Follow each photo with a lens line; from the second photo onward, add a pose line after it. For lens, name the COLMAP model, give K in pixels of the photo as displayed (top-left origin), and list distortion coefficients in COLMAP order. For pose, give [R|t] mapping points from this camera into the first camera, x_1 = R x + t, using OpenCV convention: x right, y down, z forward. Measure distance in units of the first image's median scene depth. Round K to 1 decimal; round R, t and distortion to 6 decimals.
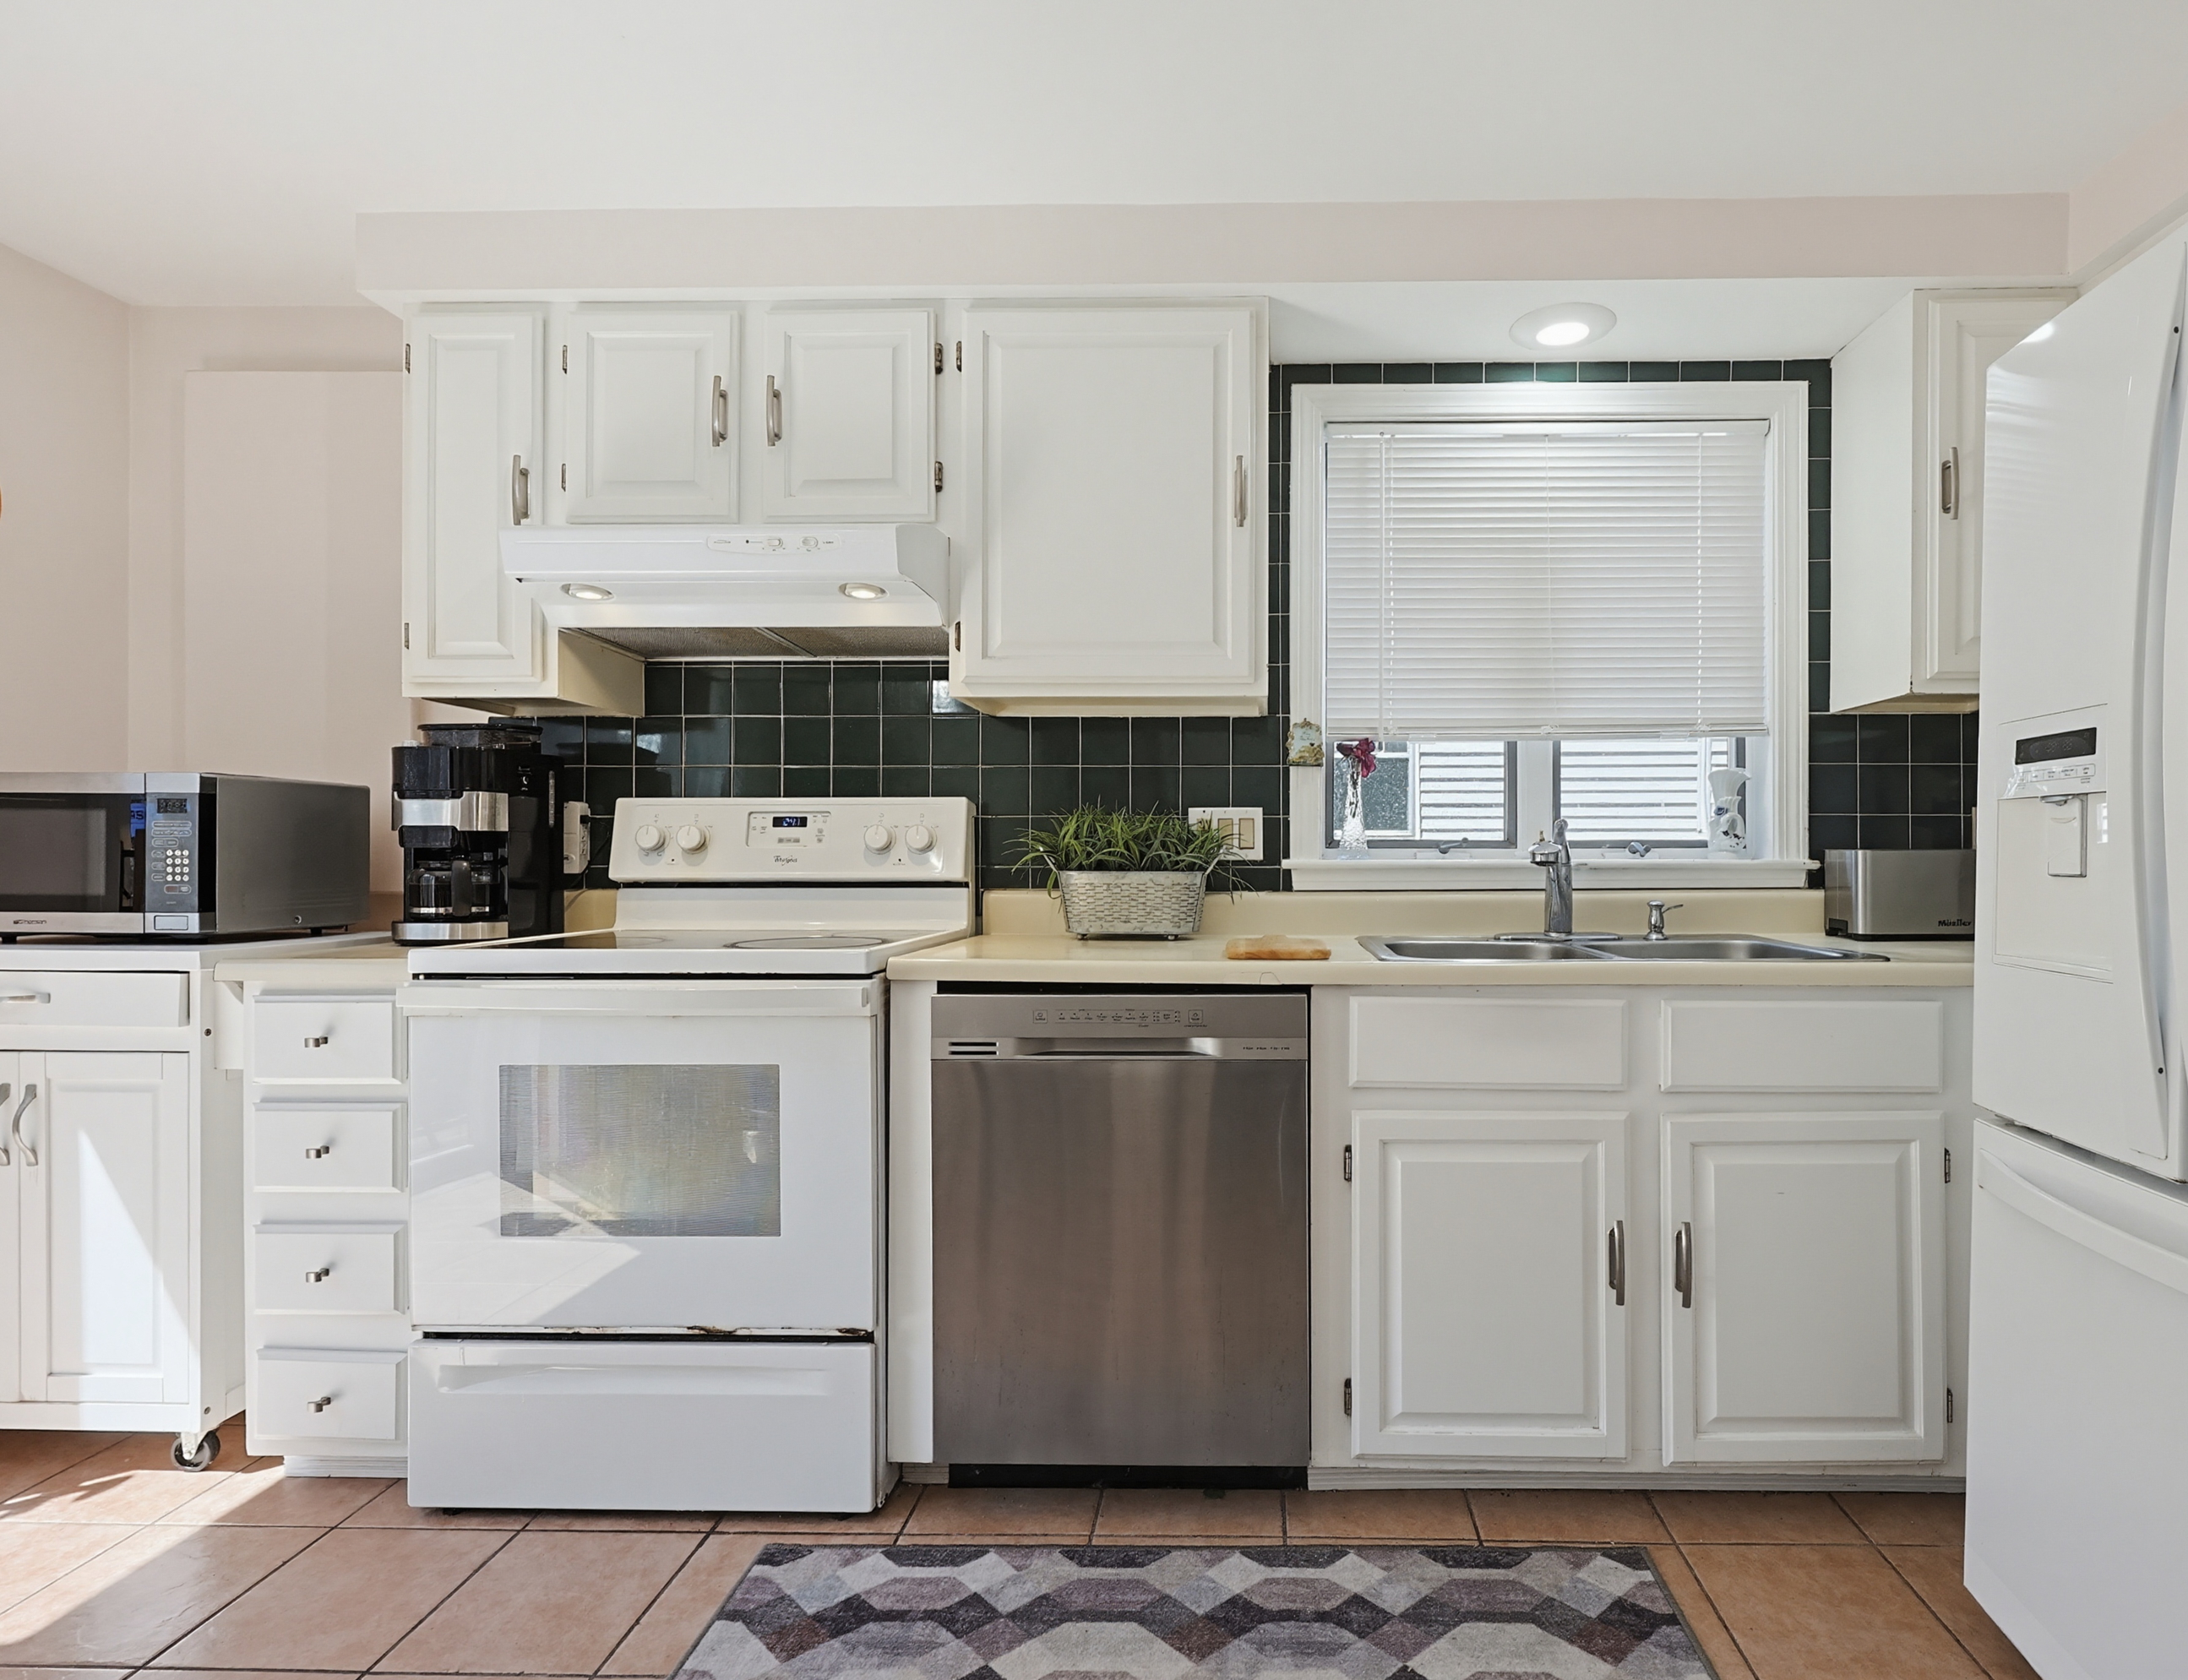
lens RADIAL K [[1102.2, 0, 1257.4], [0, 1102.2, 857.1], [0, 0, 1]] dist [0.000311, 0.000612]
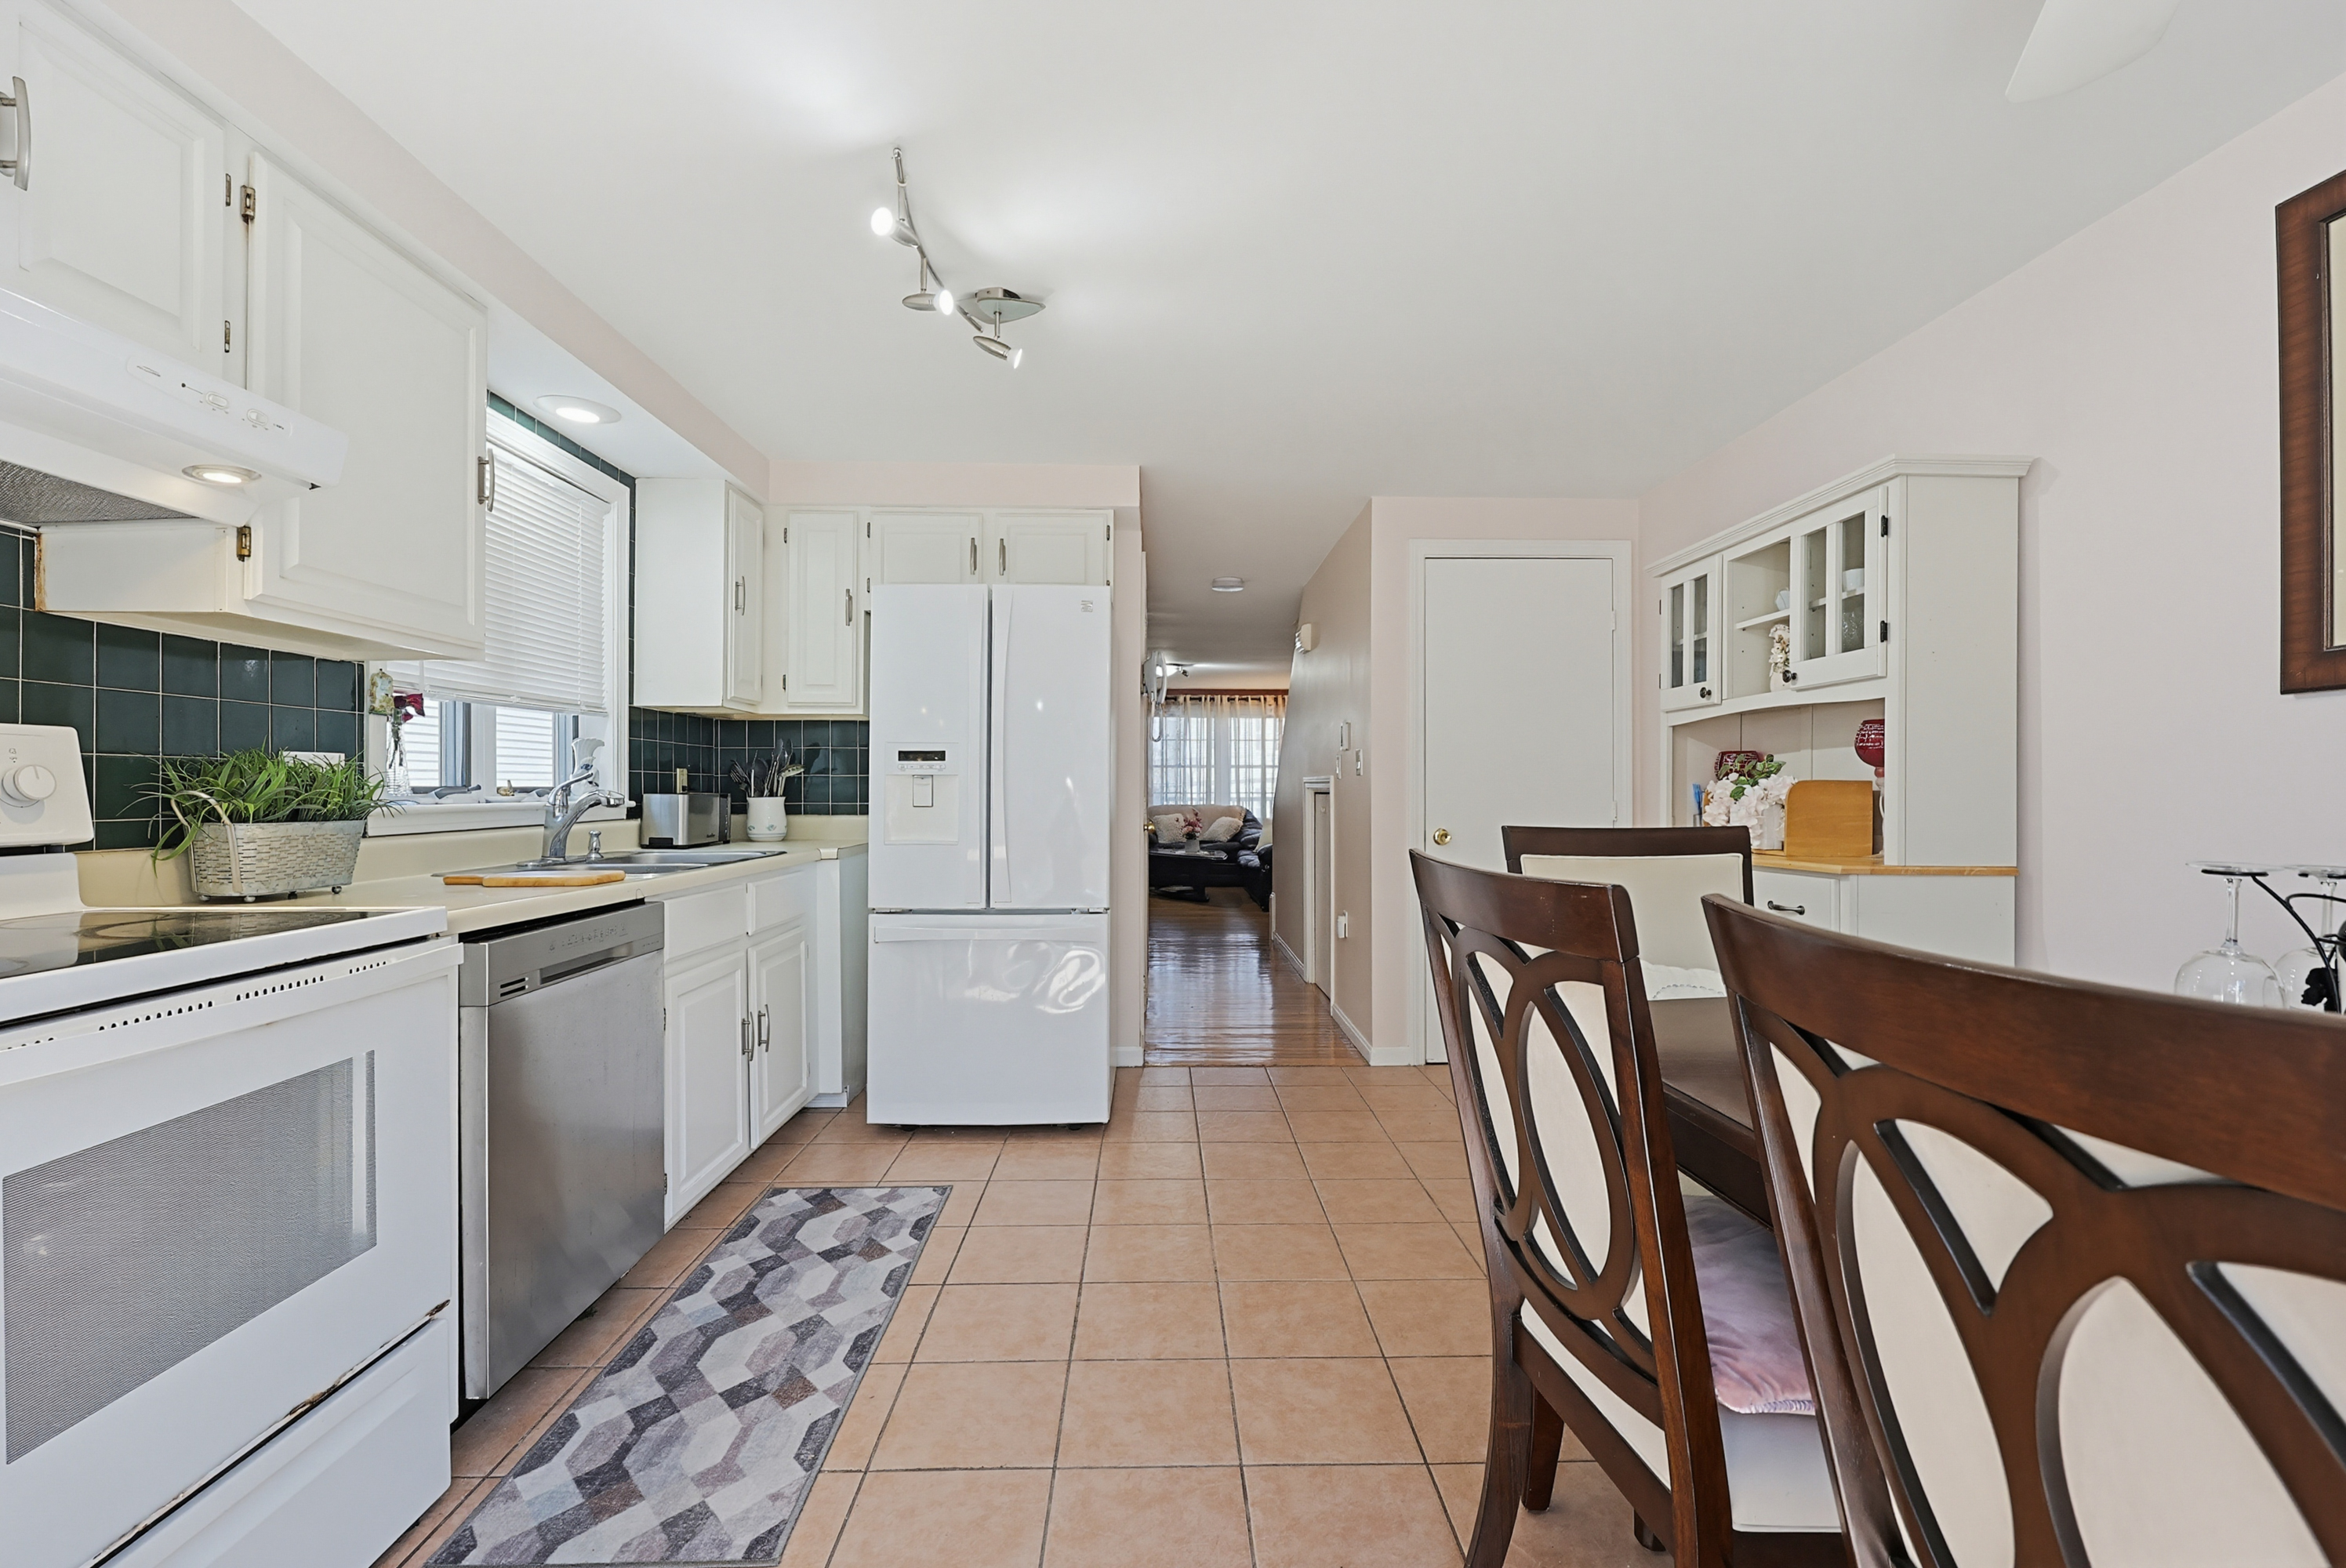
lens RADIAL K [[979.7, 0, 1213.7], [0, 979.7, 789.8], [0, 0, 1]] dist [-0.002239, -0.000282]
pose [[-0.072529, -0.000877, 0.997366, -1.049694], [-0.002297, 0.999997, 0.000712, -0.017524], [-0.997364, -0.002239, -0.072531, 0.328904]]
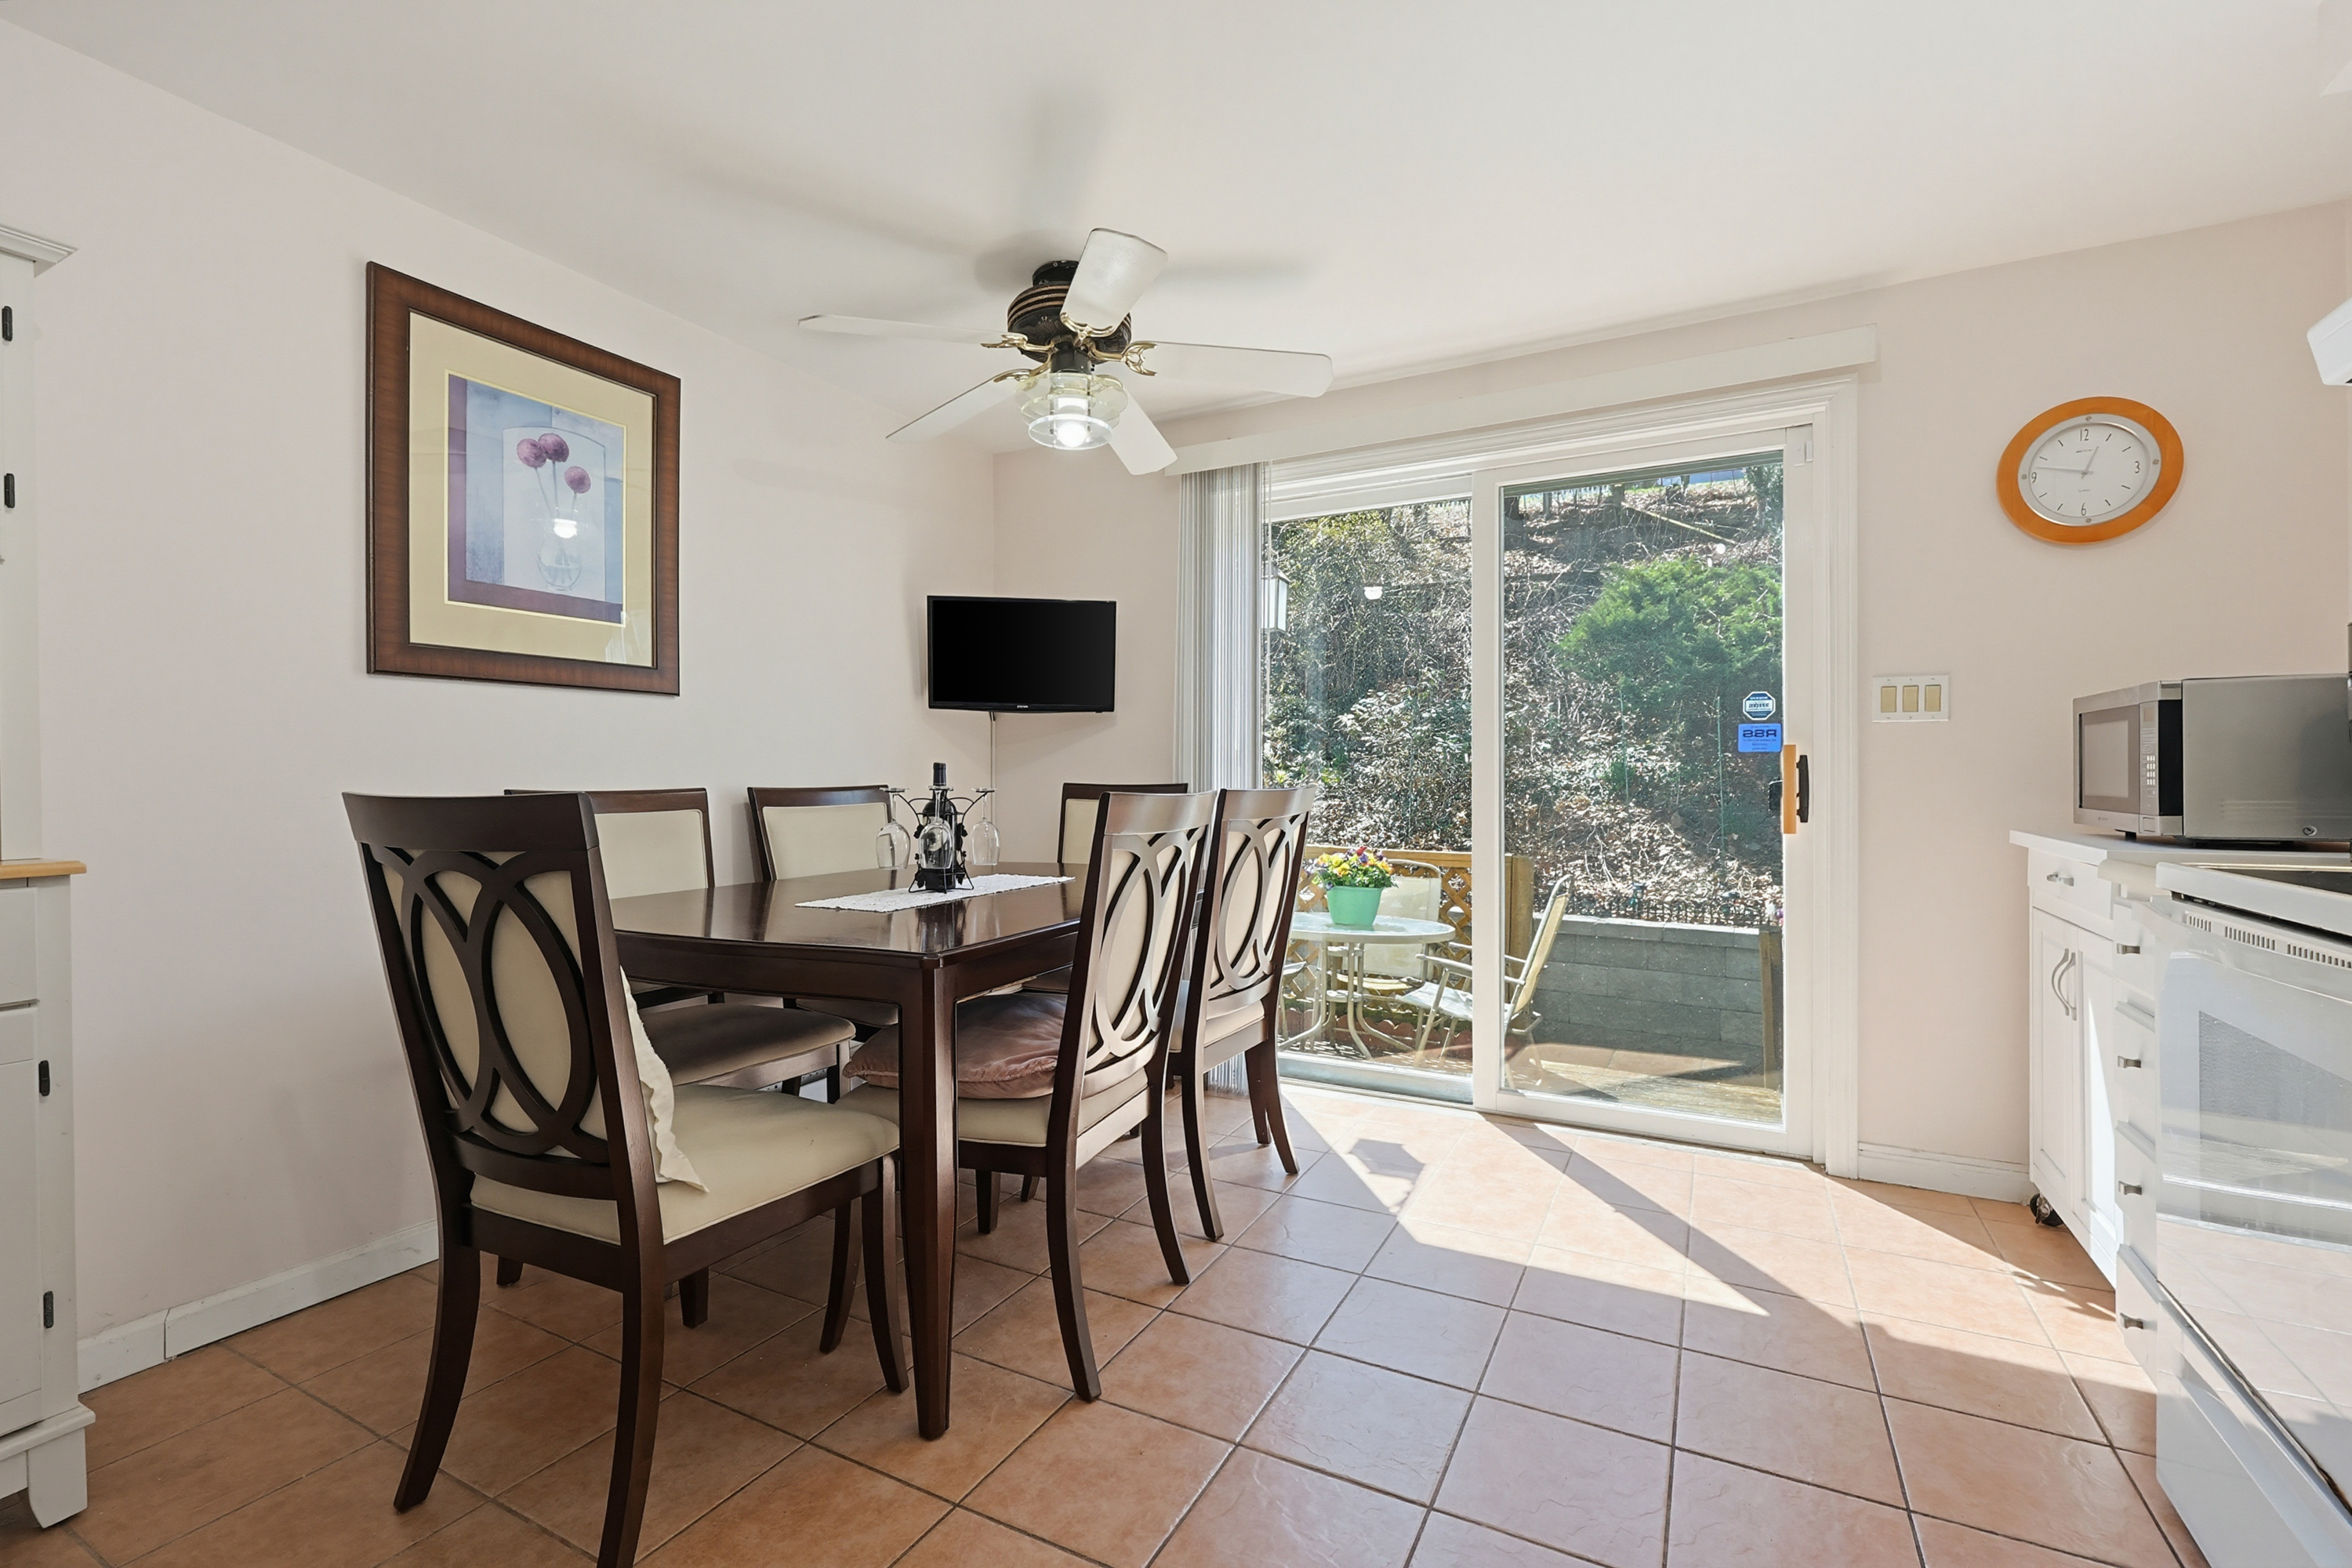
lens RADIAL K [[982.3, 0, 1216.8], [0, 982.3, 789.8], [0, 0, 1]] dist [-0.002239, -0.000282]
pose [[-0.454309, 0.007803, -0.890810, 0.240223], [0.000752, 0.999965, 0.008376, 0.016147], [0.890844, 0.003135, -0.454299, 0.580332]]
